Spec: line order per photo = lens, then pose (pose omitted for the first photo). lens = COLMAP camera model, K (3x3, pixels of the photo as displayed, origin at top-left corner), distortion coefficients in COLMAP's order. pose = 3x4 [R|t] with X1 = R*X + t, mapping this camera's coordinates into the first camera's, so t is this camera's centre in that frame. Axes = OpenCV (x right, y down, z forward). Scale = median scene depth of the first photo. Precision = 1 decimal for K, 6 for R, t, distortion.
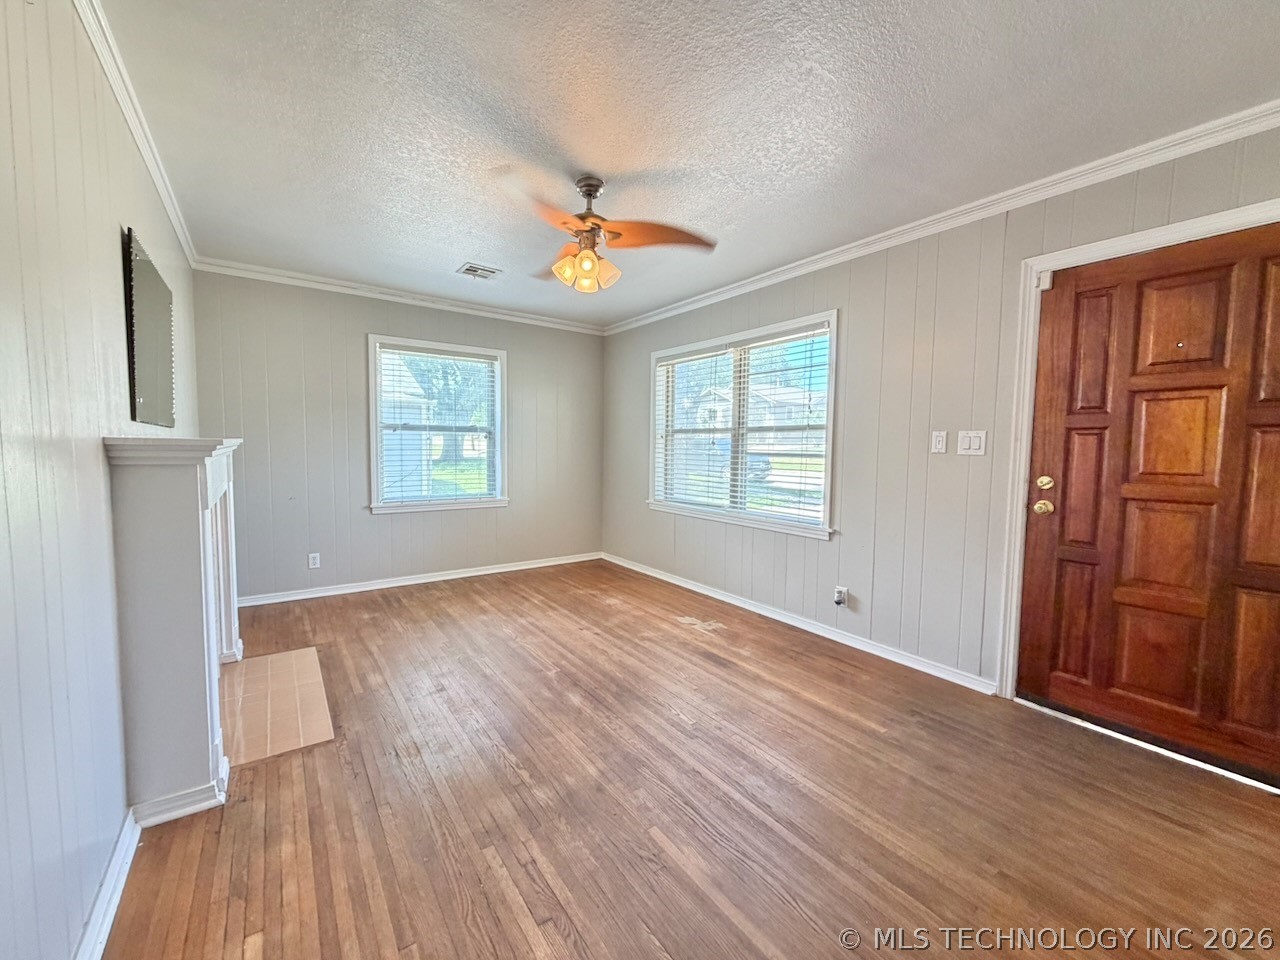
lens RADIAL K [[509.7, 0, 636.5], [0, 509.7, 479.0], [0, 0, 1]] dist [0.000935, 0.000083]
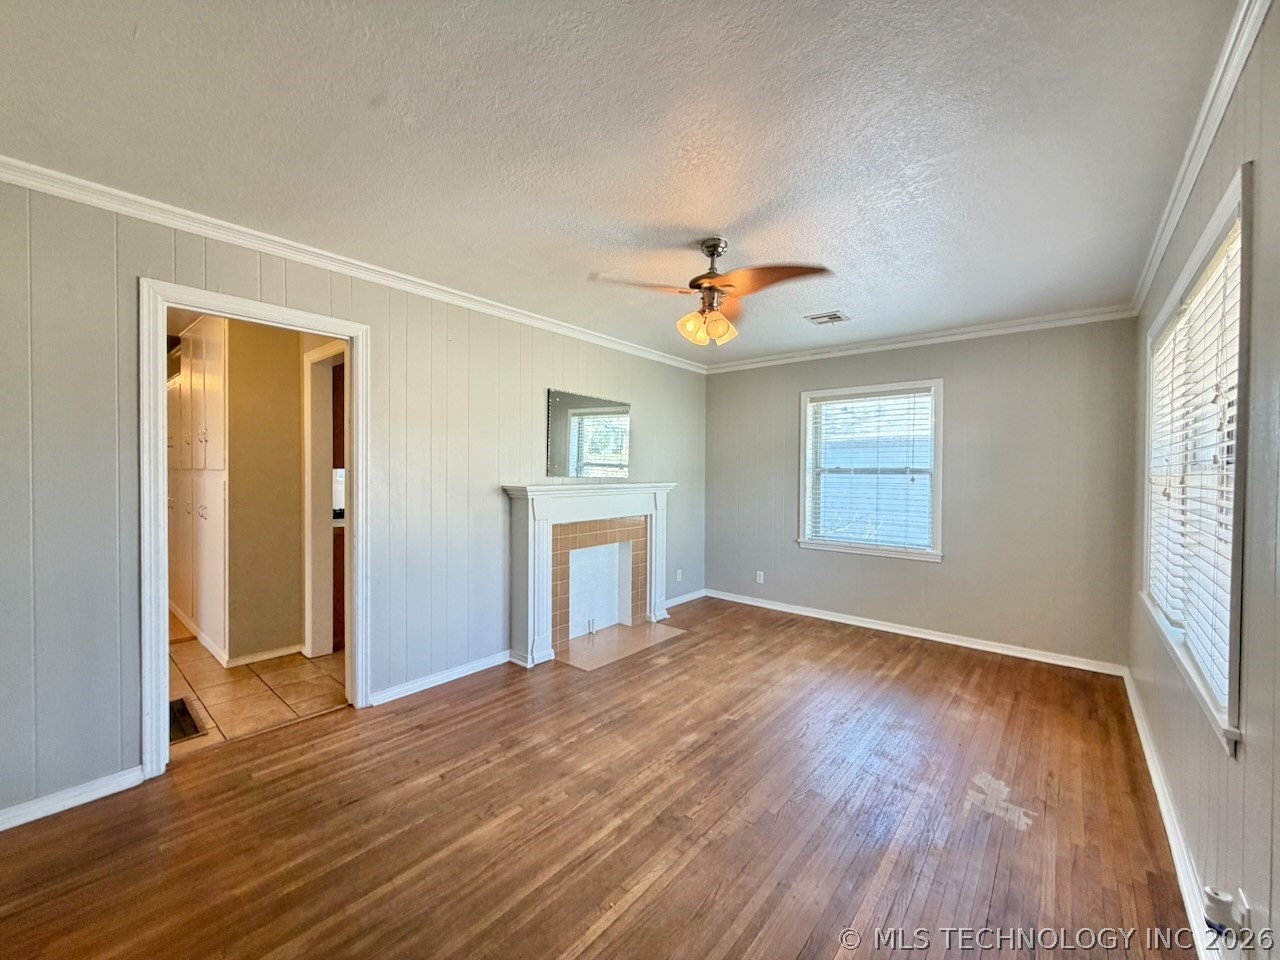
lens RADIAL K [[509.7, 0, 636.5], [0, 509.7, 479.0], [0, 0, 1]] dist [0.000935, 0.000083]
pose [[0.246601, 0.003203, -0.969112, 0.676235], [-0.070104, 0.997434, -0.014542, -0.056220], [0.966578, 0.071524, 0.246192, 0.477591]]
